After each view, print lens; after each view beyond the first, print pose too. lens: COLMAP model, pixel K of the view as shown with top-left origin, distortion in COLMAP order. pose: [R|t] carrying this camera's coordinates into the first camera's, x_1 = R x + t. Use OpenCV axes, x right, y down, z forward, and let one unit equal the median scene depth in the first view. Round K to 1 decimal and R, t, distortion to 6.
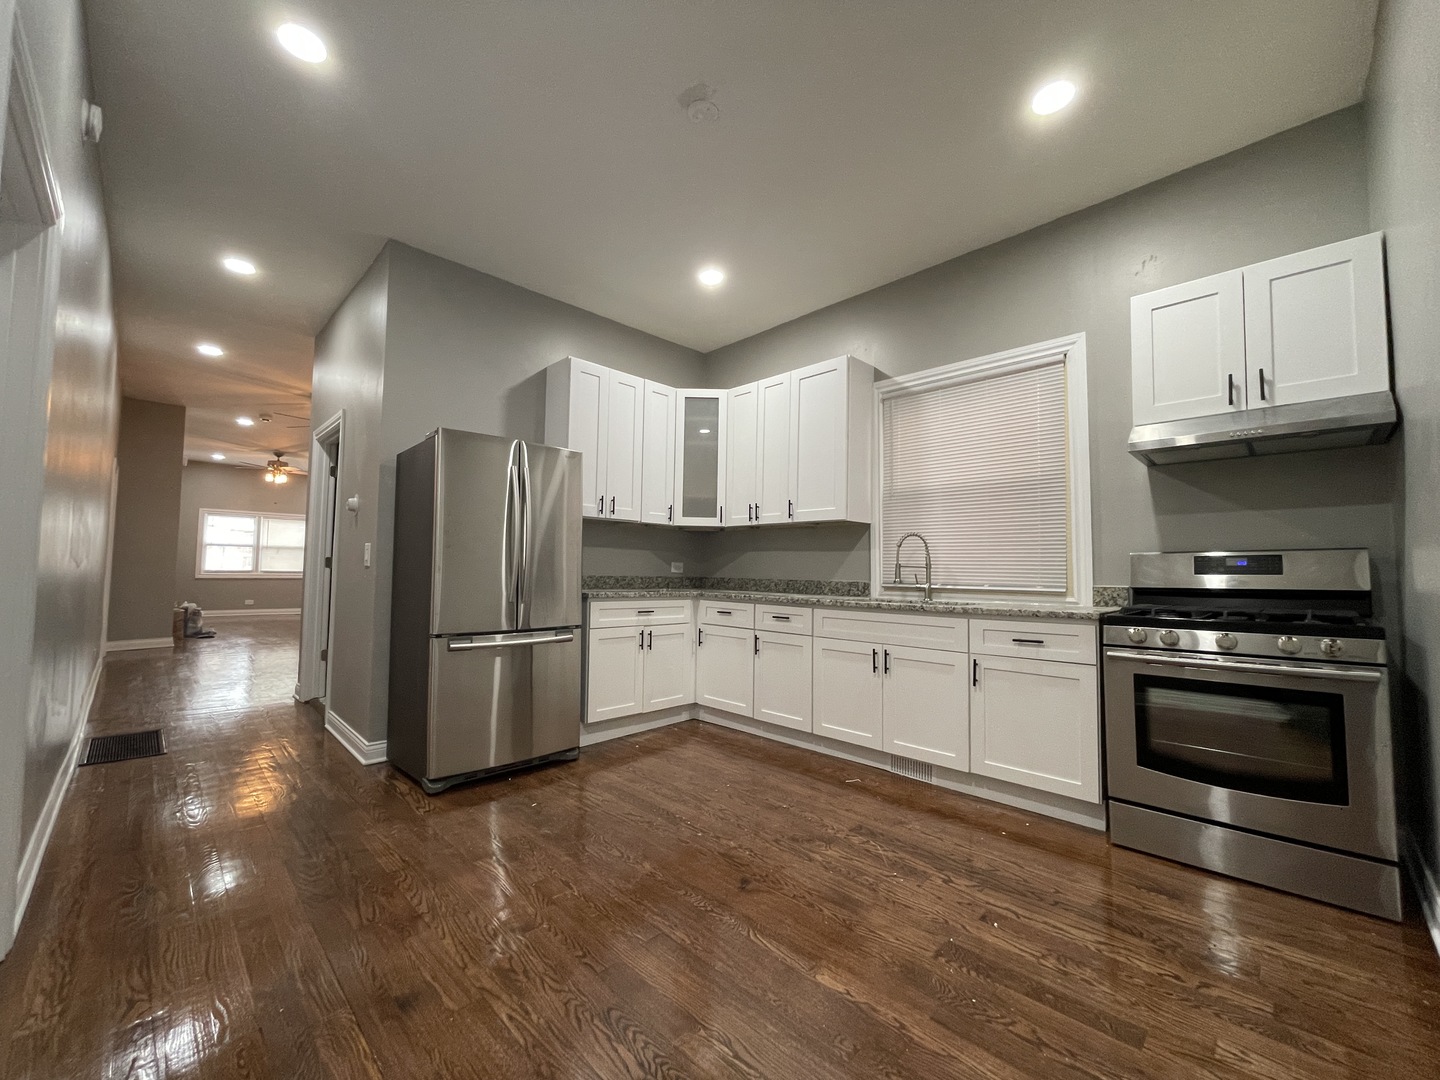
lens RADIAL K [[578.9, 0, 717.2], [0, 578.9, 544.9], [0, 0, 1]] dist [-0.000350, -0.000303]
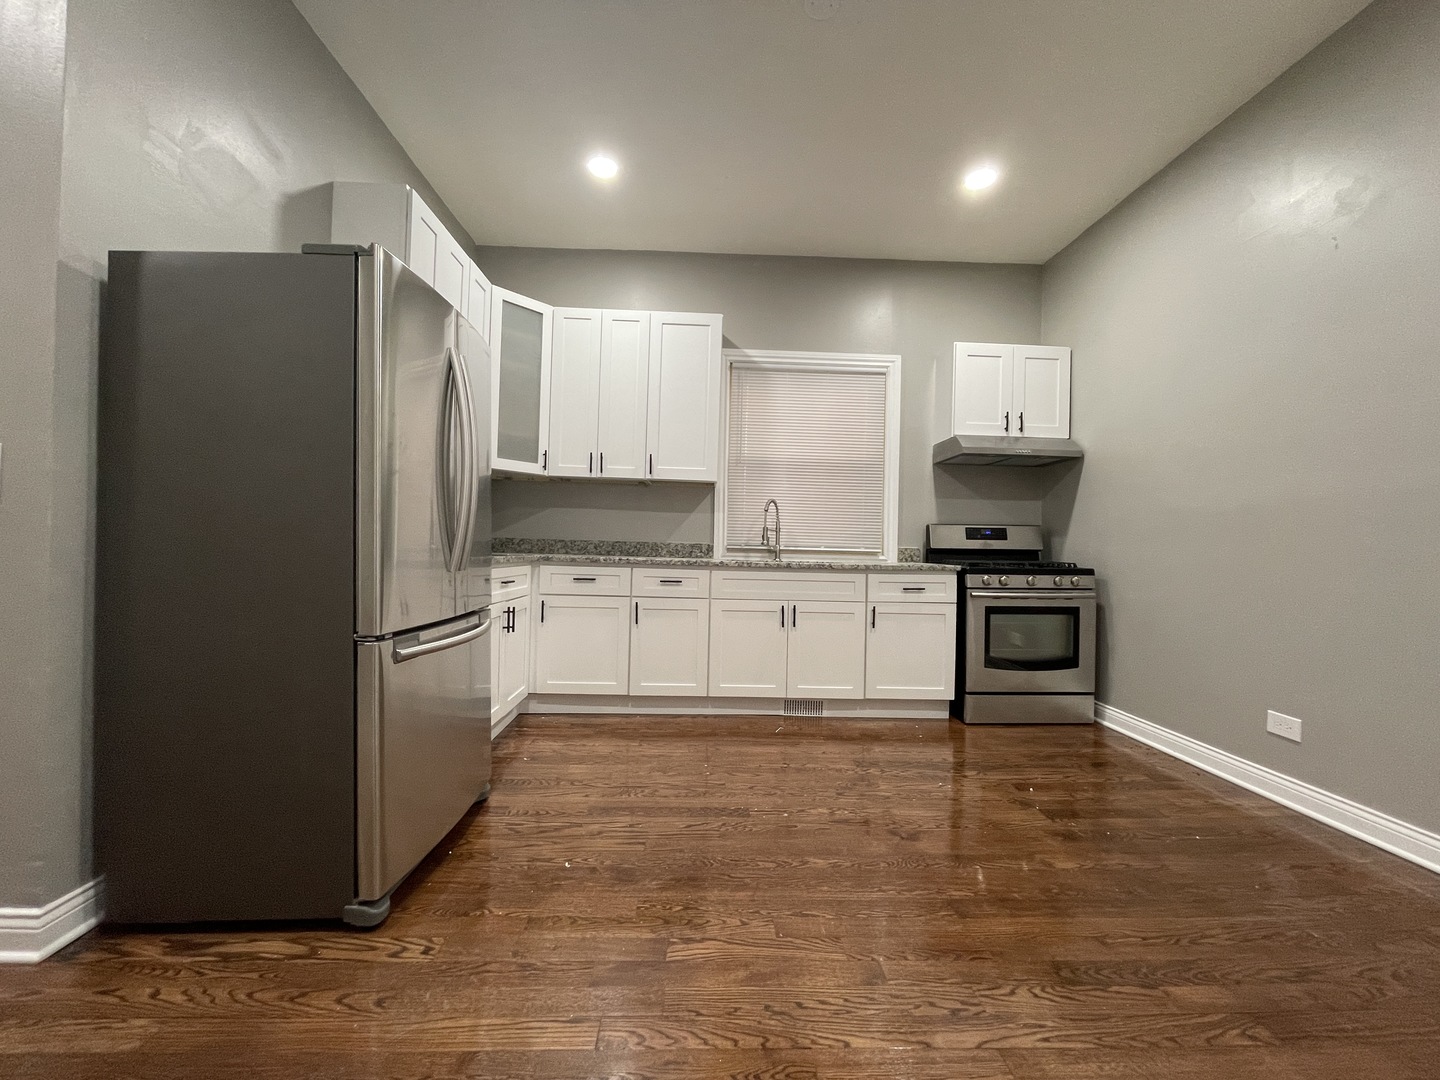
lens RADIAL K [[578.9, 0, 717.2], [0, 578.9, 544.9], [0, 0, 1]] dist [-0.000350, -0.000303]
pose [[0.678858, 0.003641, 0.734261, -0.566315], [-0.049969, 0.997899, 0.041251, 0.027312], [-0.732567, -0.064694, 0.677613, 0.348684]]
